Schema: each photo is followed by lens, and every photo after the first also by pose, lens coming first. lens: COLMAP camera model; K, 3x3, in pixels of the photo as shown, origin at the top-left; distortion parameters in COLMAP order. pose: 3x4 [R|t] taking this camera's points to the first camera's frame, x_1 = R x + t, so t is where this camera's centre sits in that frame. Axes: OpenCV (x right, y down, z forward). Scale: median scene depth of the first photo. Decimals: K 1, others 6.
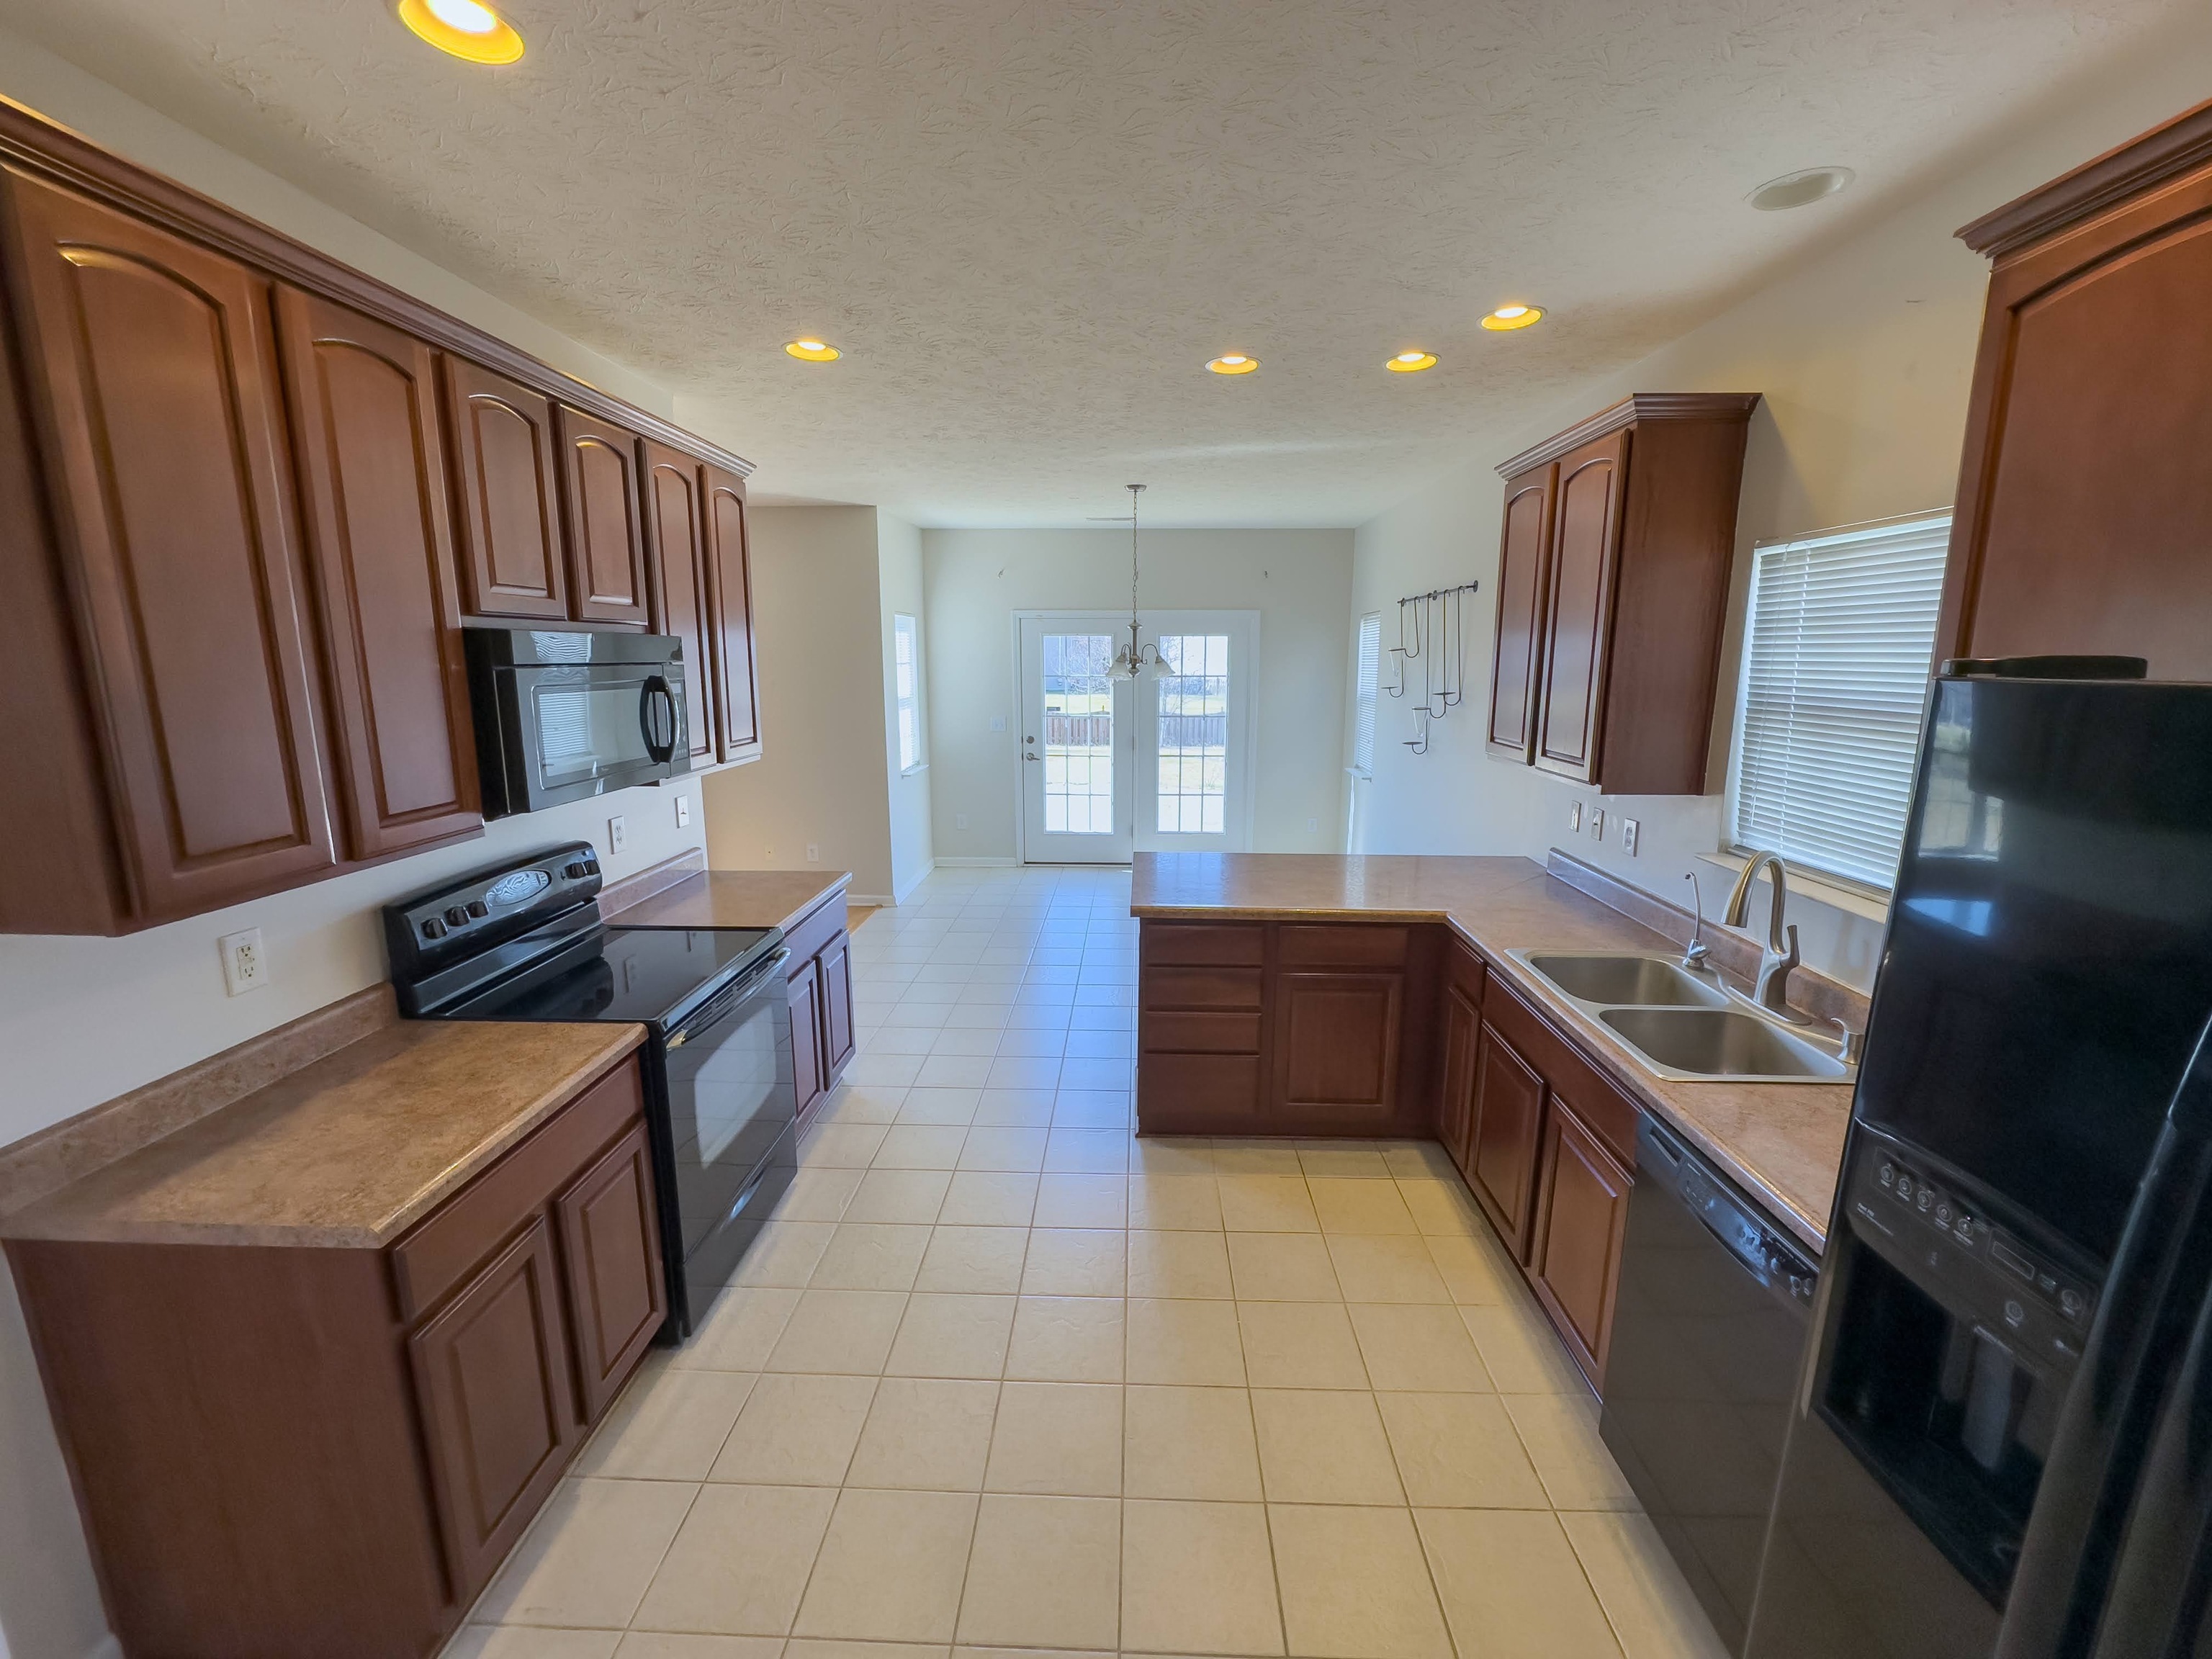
lens RADIAL K [[901.1, 0, 1107.9], [0, 901.1, 831.9], [0, 0, 1]] dist [-0.012824, 0.003281]
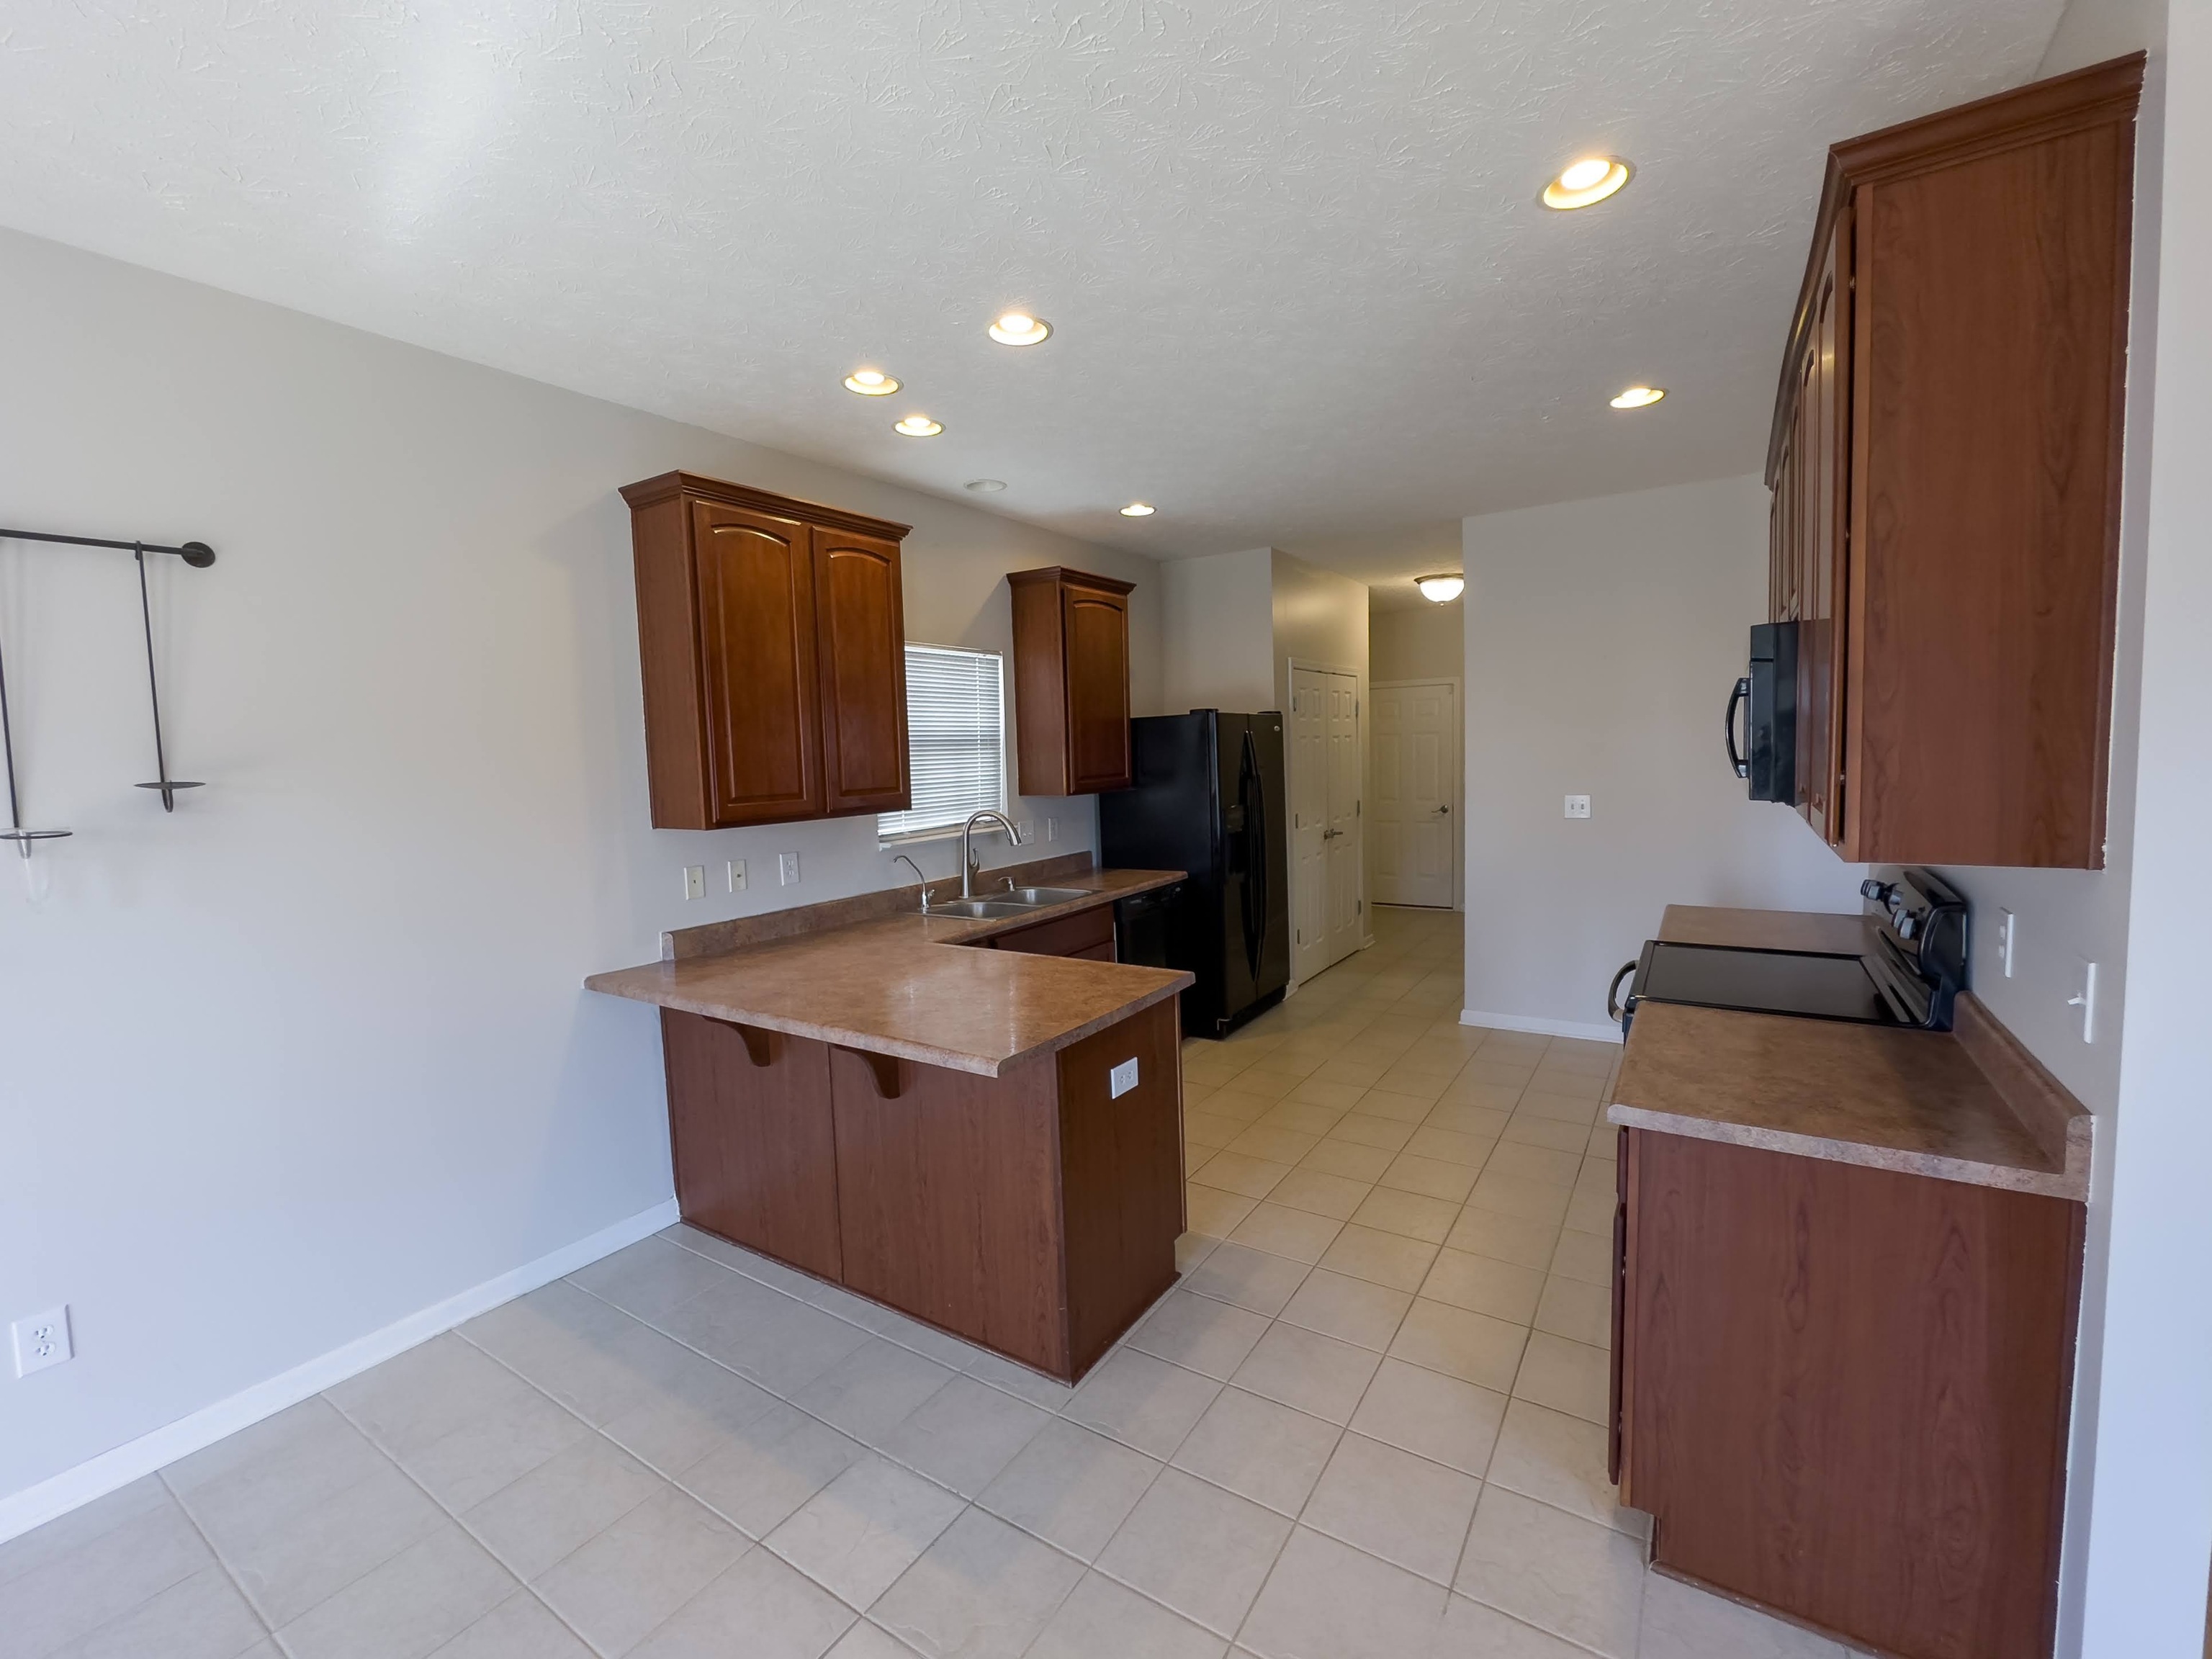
lens RADIAL K [[931.8, 0, 1106.0], [0, 931.8, 829.5], [0, 0, 1]] dist [-0.014196, 0.000175]
pose [[-0.861351, -0.019276, 0.507645, -0.372066], [0.128207, 0.958685, 0.253939, -0.297912], [-0.491567, 0.283815, -0.823293, 1.821717]]
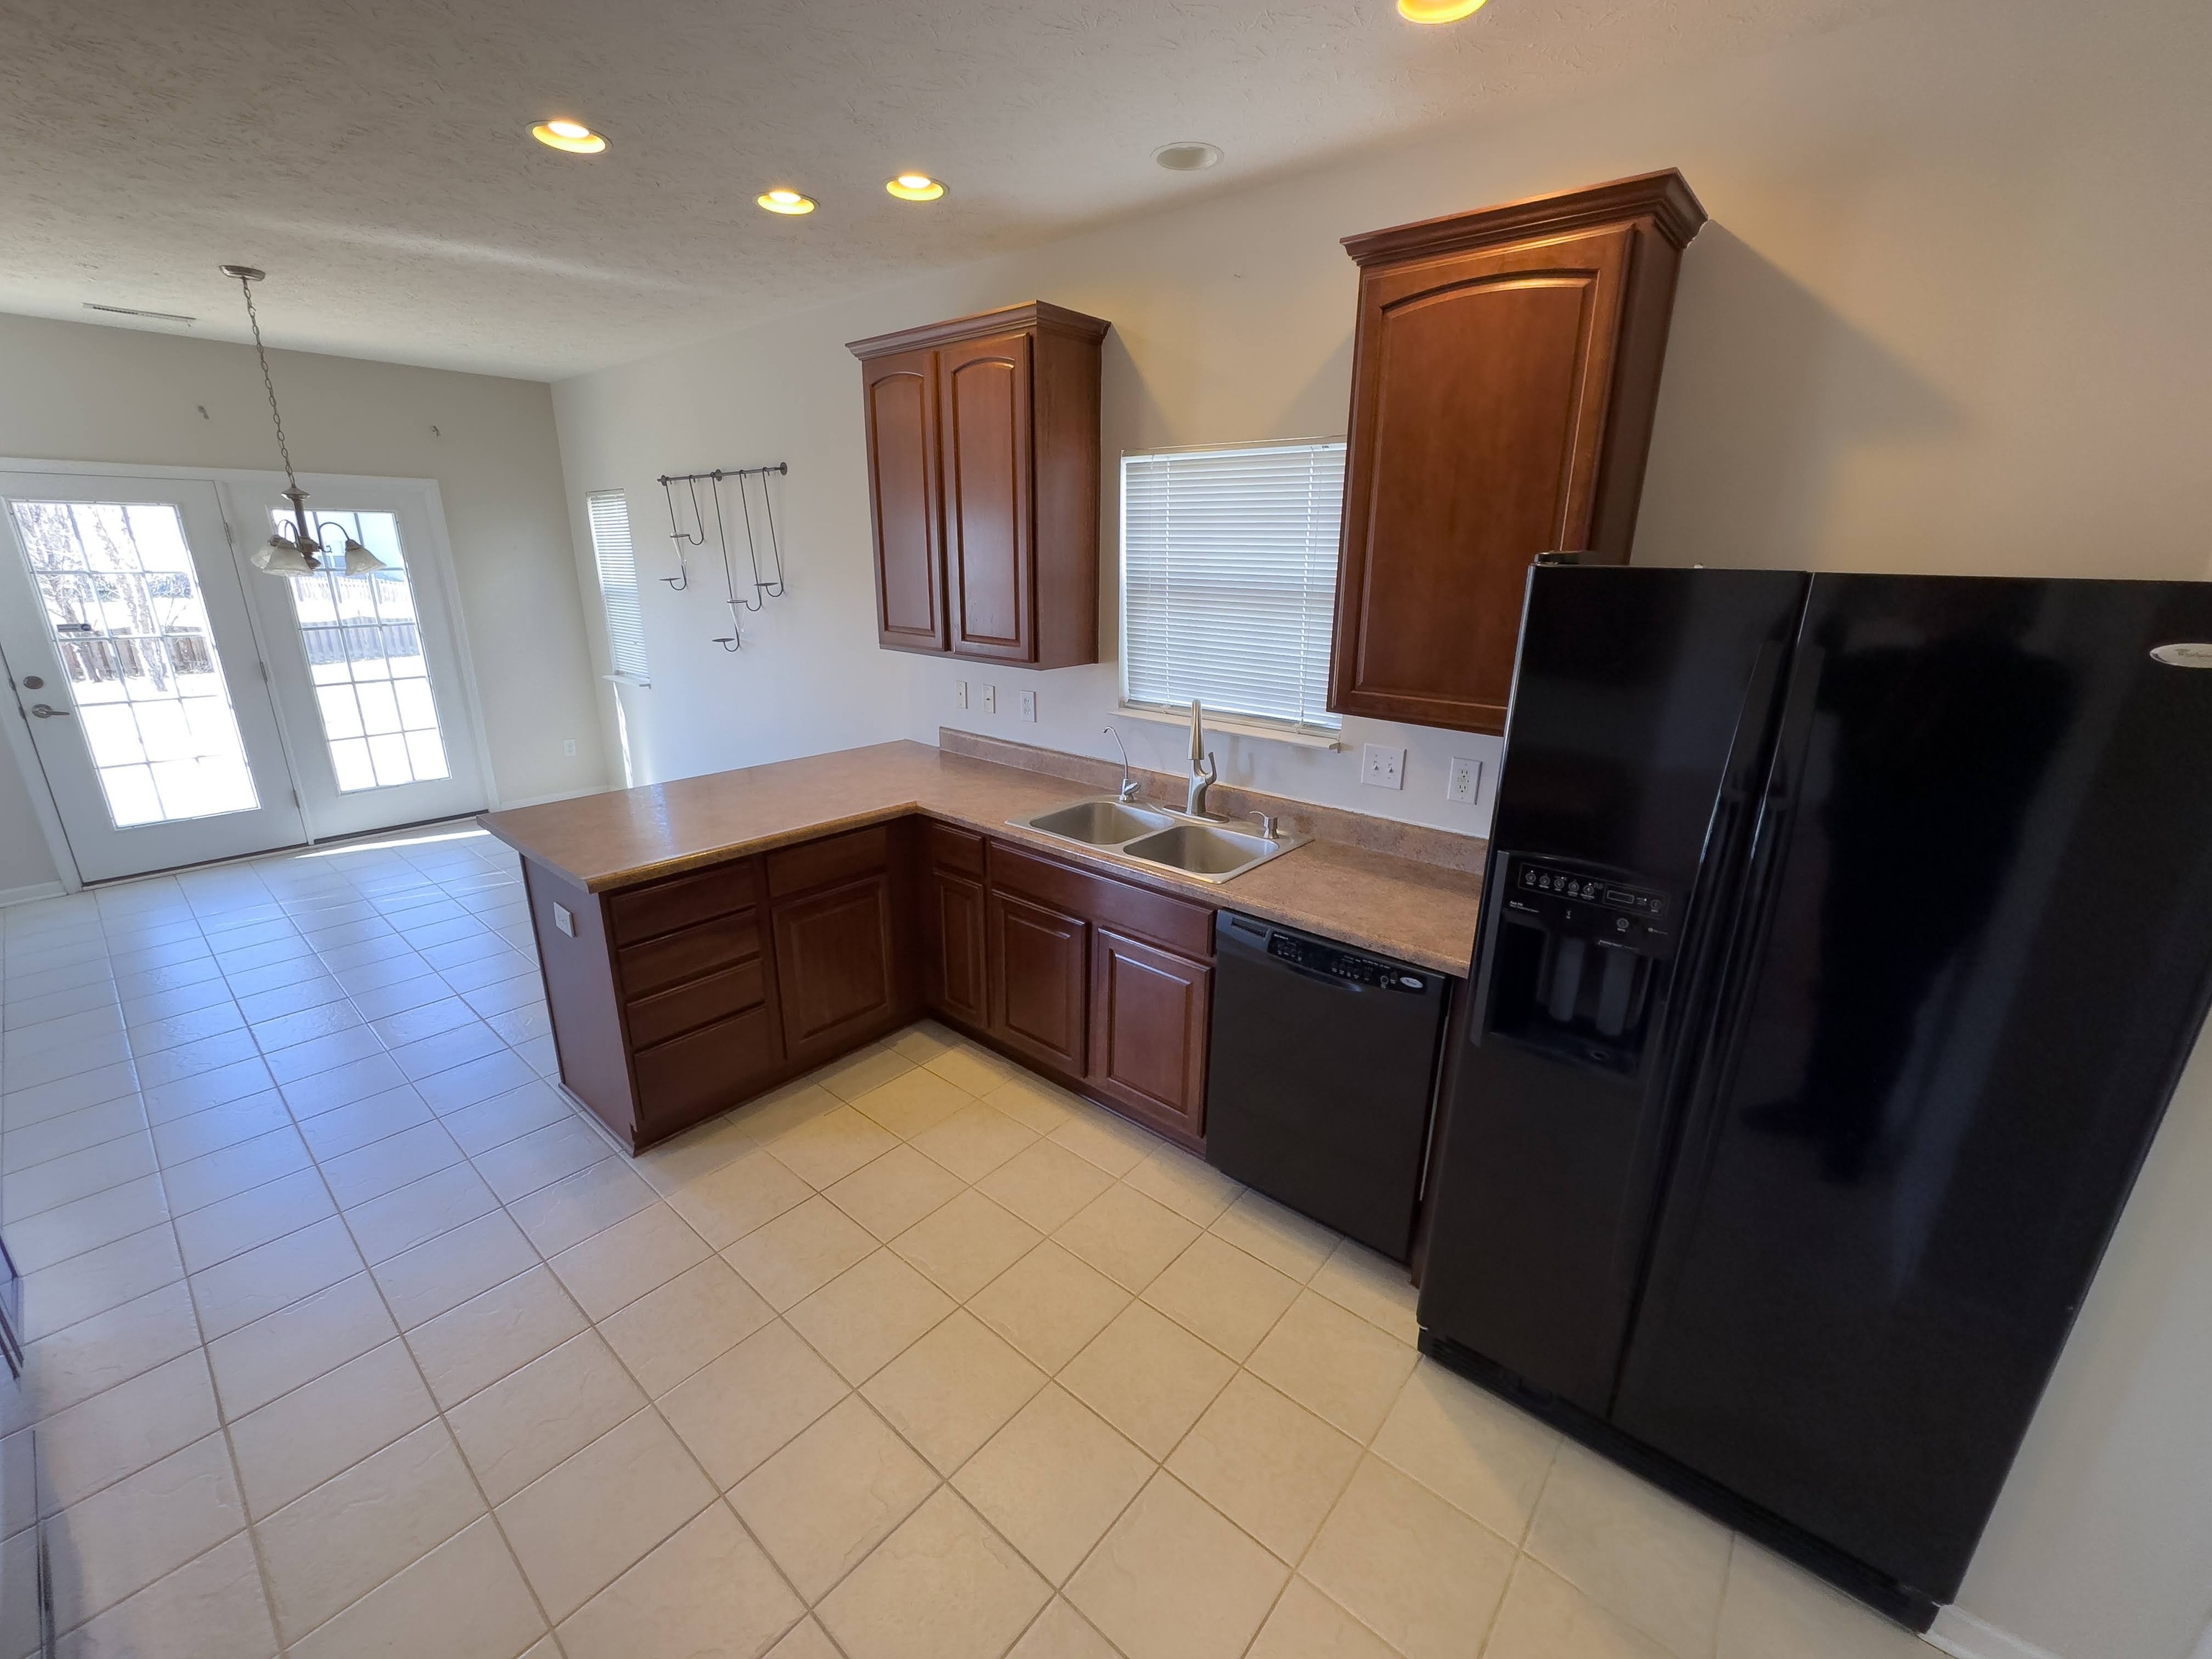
lens RADIAL K [[901.1, 0, 1107.9], [0, 901.1, 831.9], [0, 0, 1]] dist [-0.012824, 0.003281]
pose [[0.618978, -0.229568, 0.751109, -0.277879], [0.139785, 0.973261, 0.182271, -0.035517], [-0.772869, -0.007828, 0.634518, 0.189006]]
